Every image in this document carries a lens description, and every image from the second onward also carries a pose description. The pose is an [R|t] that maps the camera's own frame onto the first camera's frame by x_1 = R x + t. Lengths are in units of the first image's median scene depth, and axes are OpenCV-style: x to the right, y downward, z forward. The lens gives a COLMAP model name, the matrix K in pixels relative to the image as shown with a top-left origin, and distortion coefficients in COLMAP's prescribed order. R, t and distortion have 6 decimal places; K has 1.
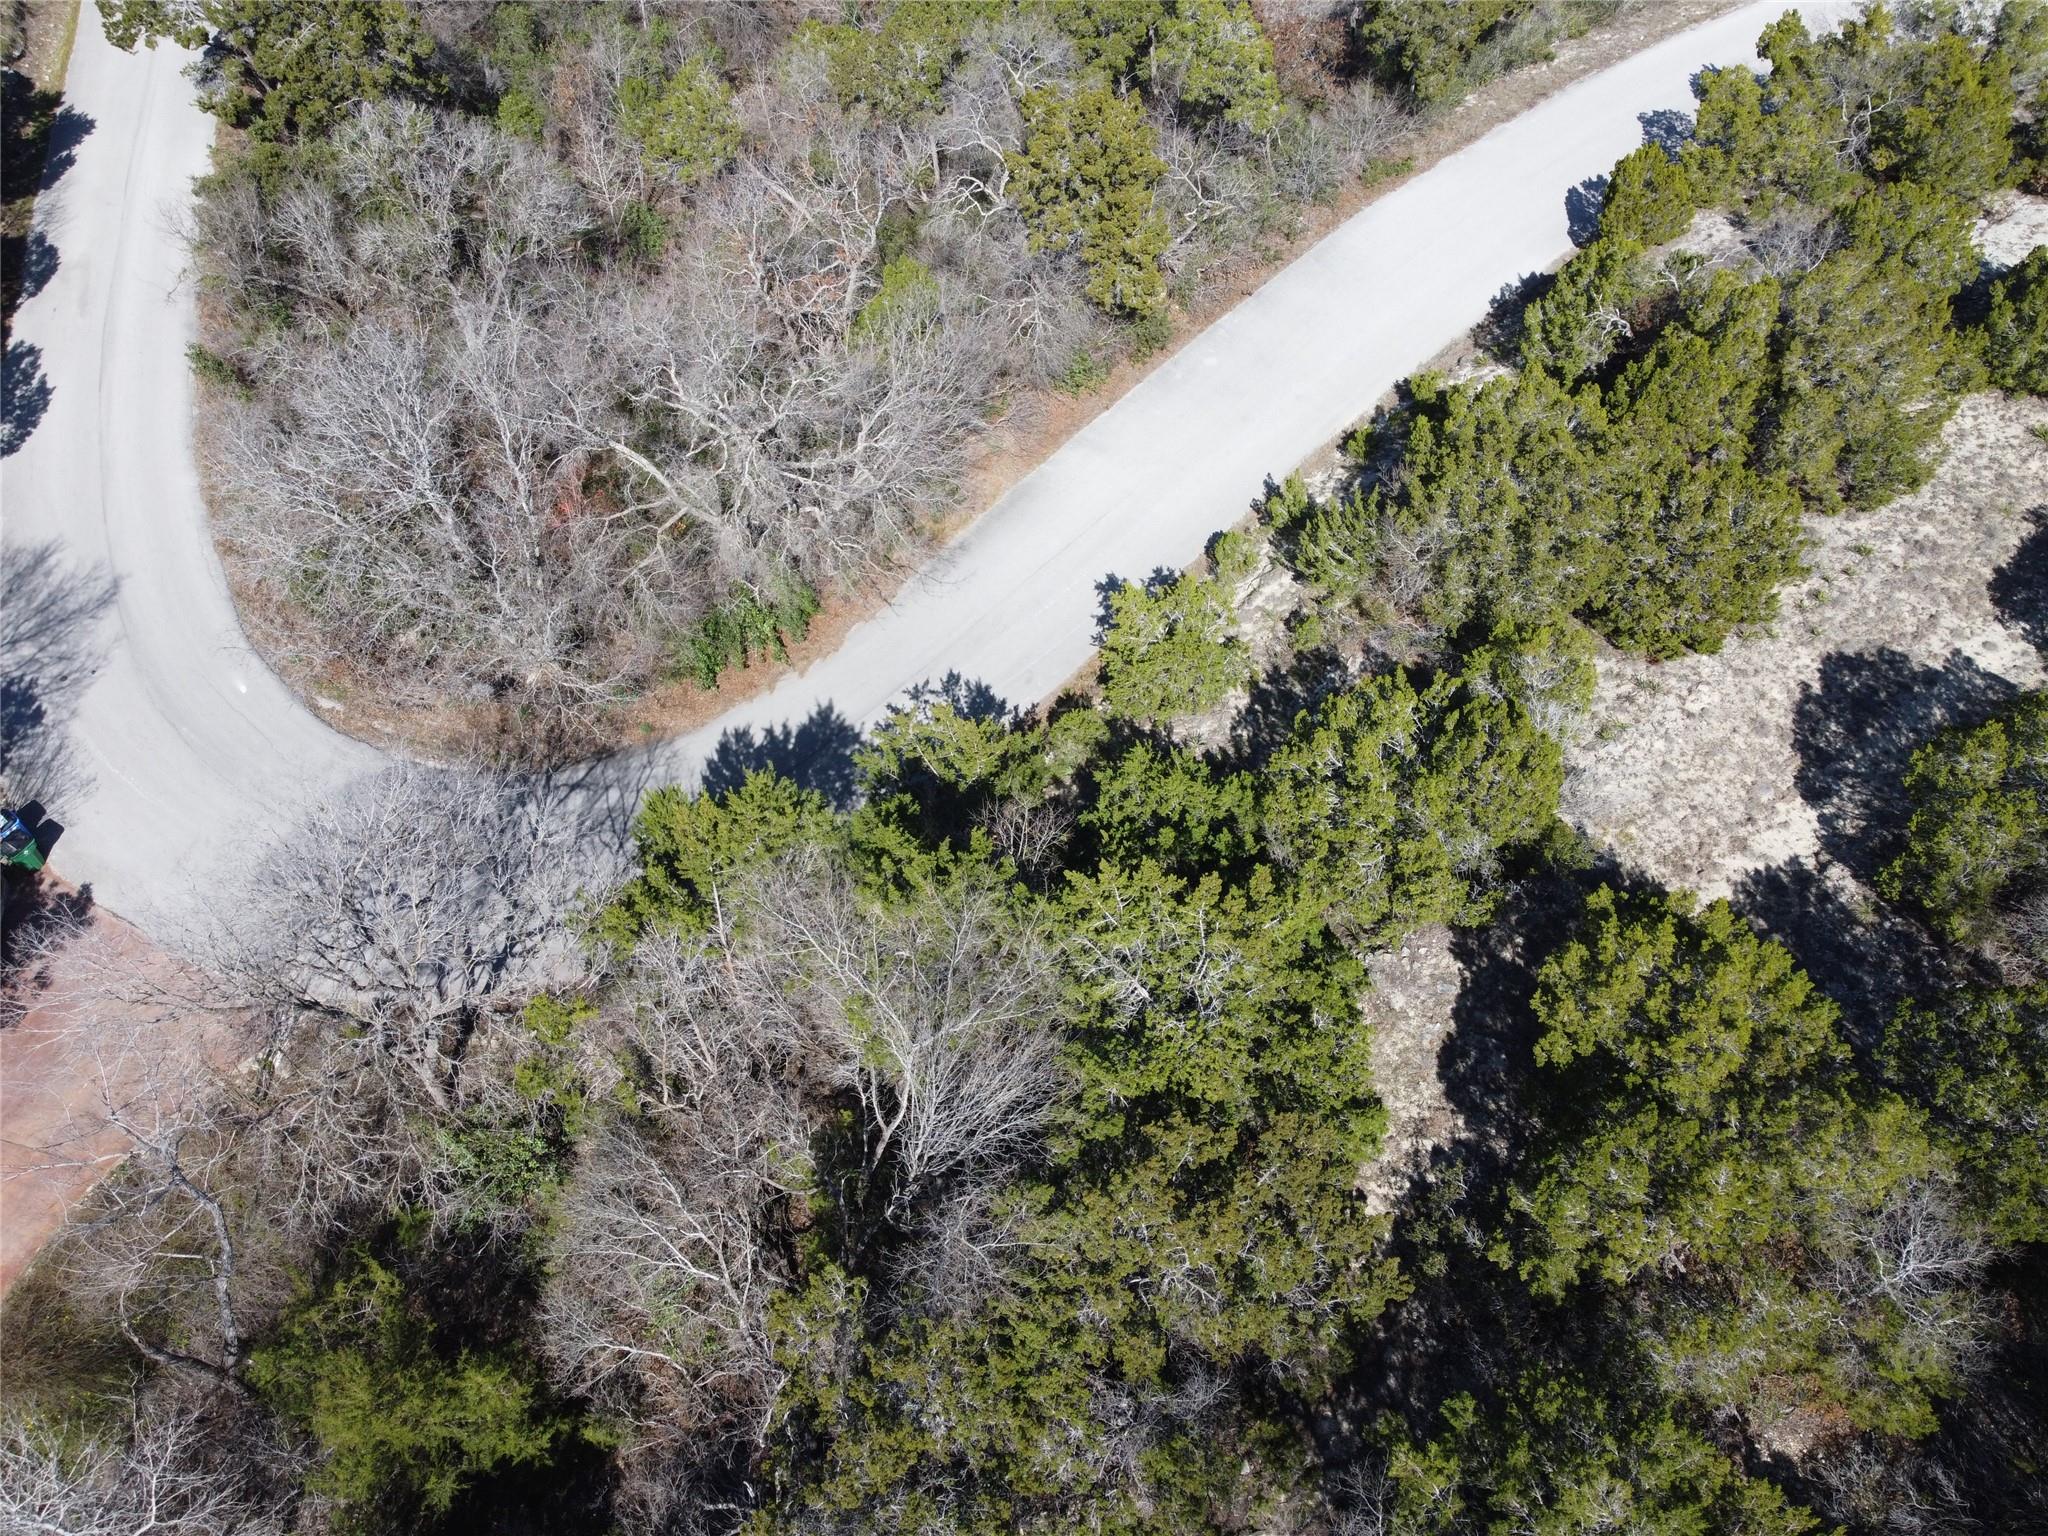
lens RADIAL K [[1552.5, 0, 1017.8], [0, 1552.5, 759.1], [0, 0, 1]] dist [-0.008188, -0.004666]
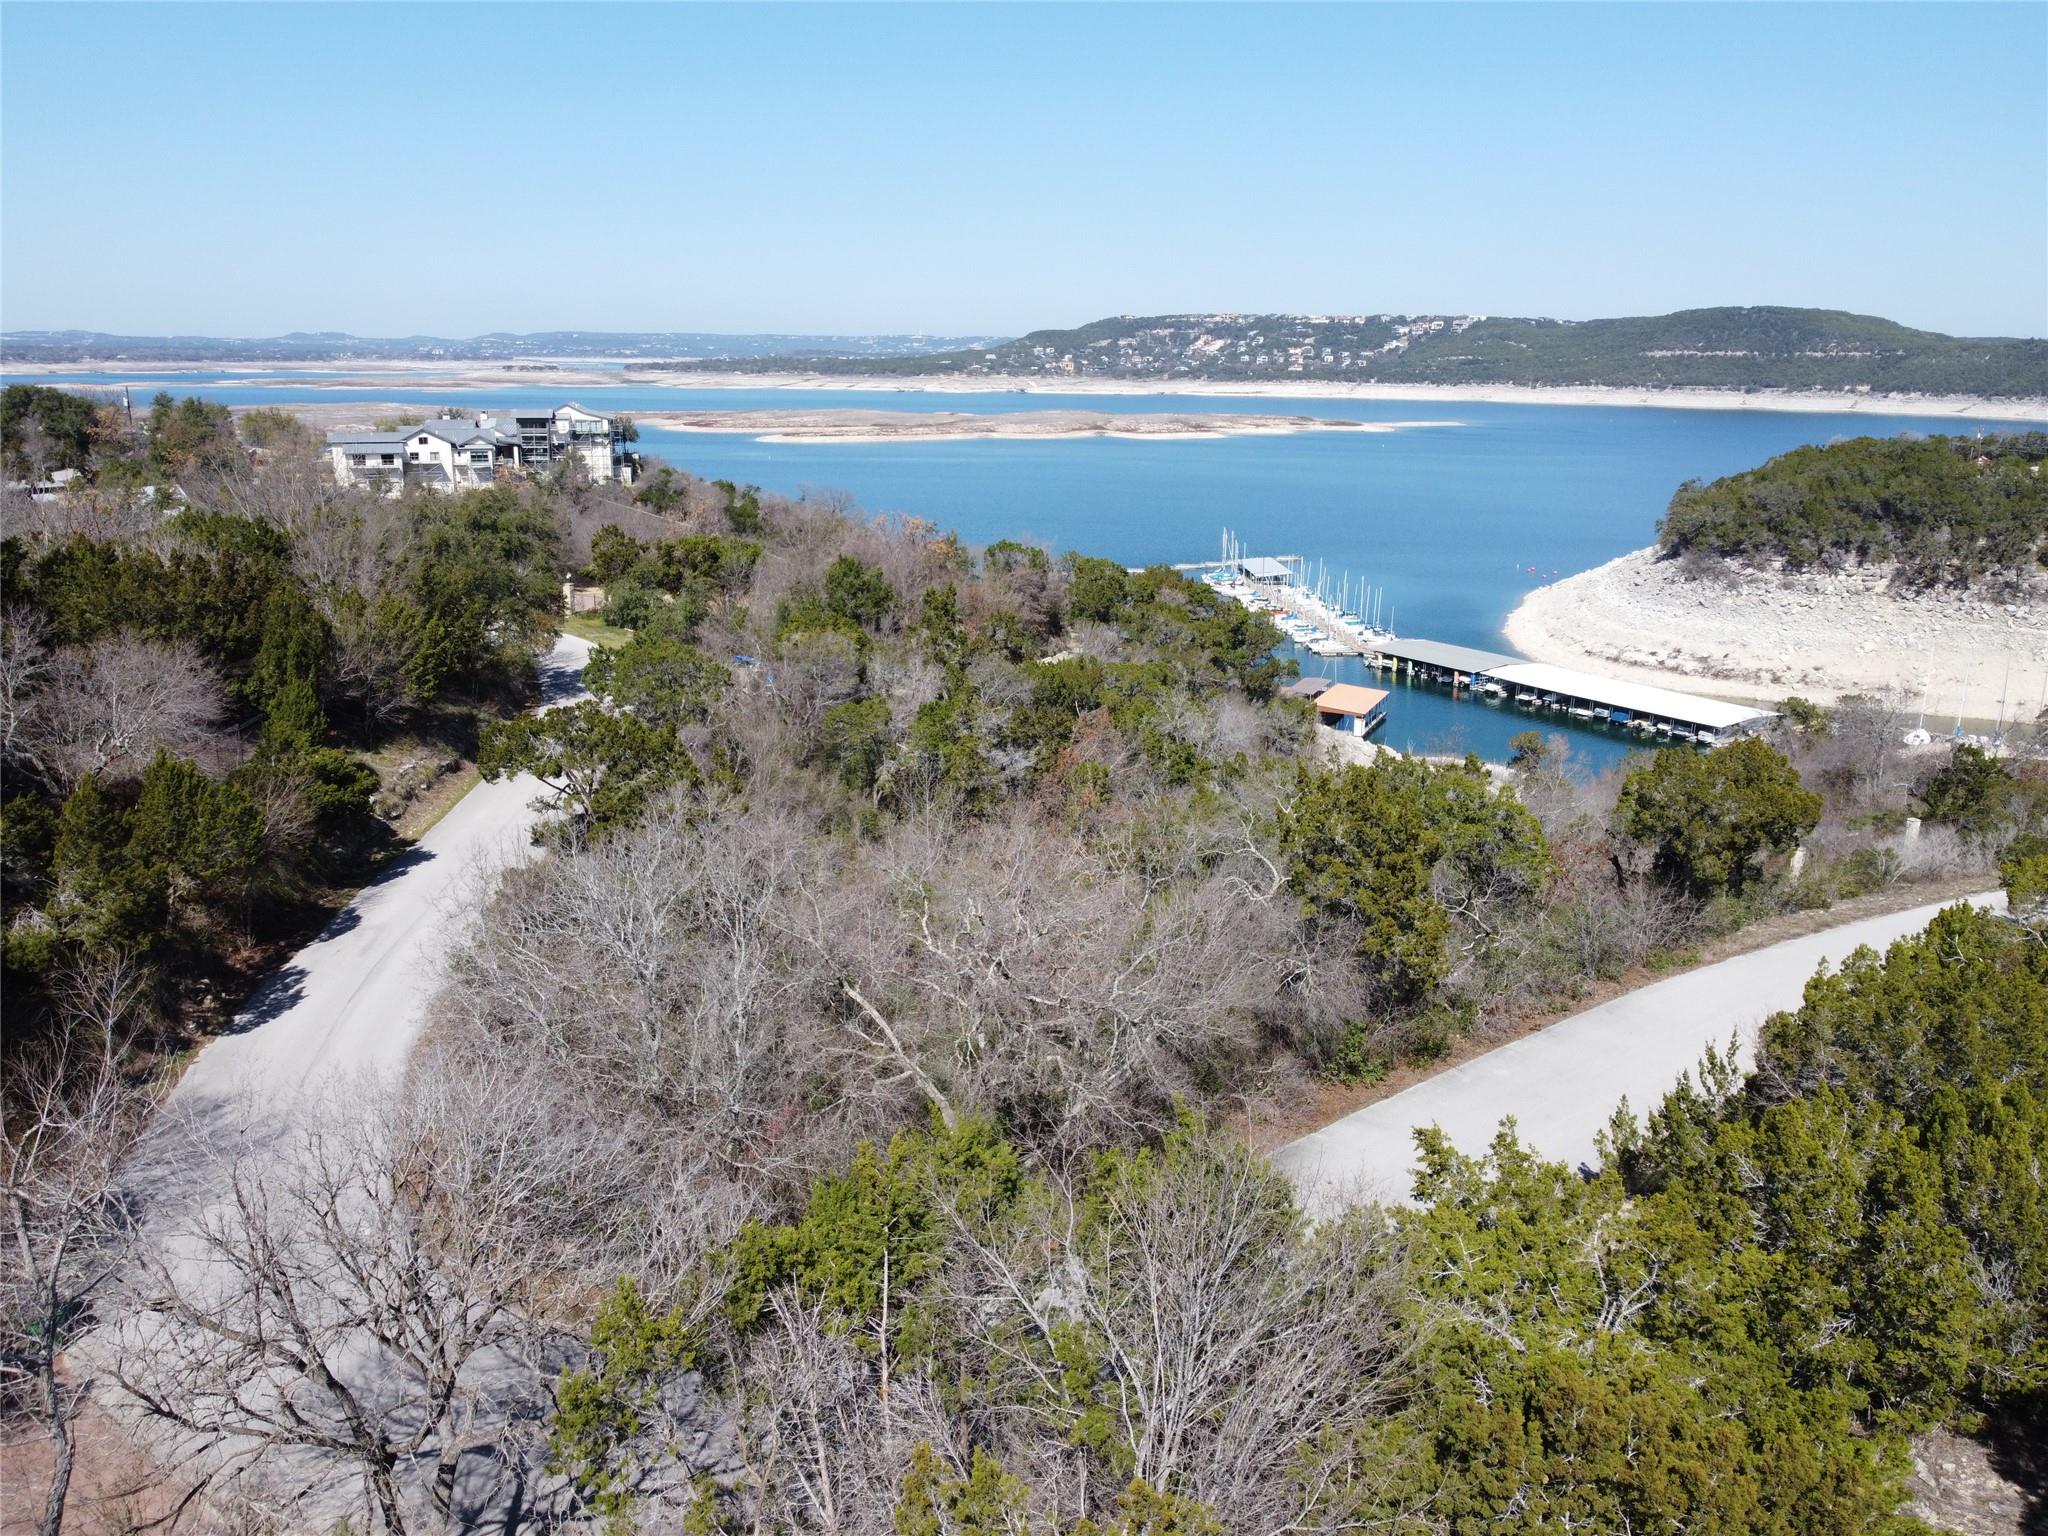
lens RADIAL K [[1556.6, 0, 994.6], [0, 1556.6, 751.1], [0, 0, 1]] dist [-0.027648, 0.001097]
pose [[0.984550, 0.034633, -0.171646, -0.020942], [-0.141172, 0.736929, -0.661065, 0.369754], [0.103596, 0.675083, 0.730432, 0.301861]]
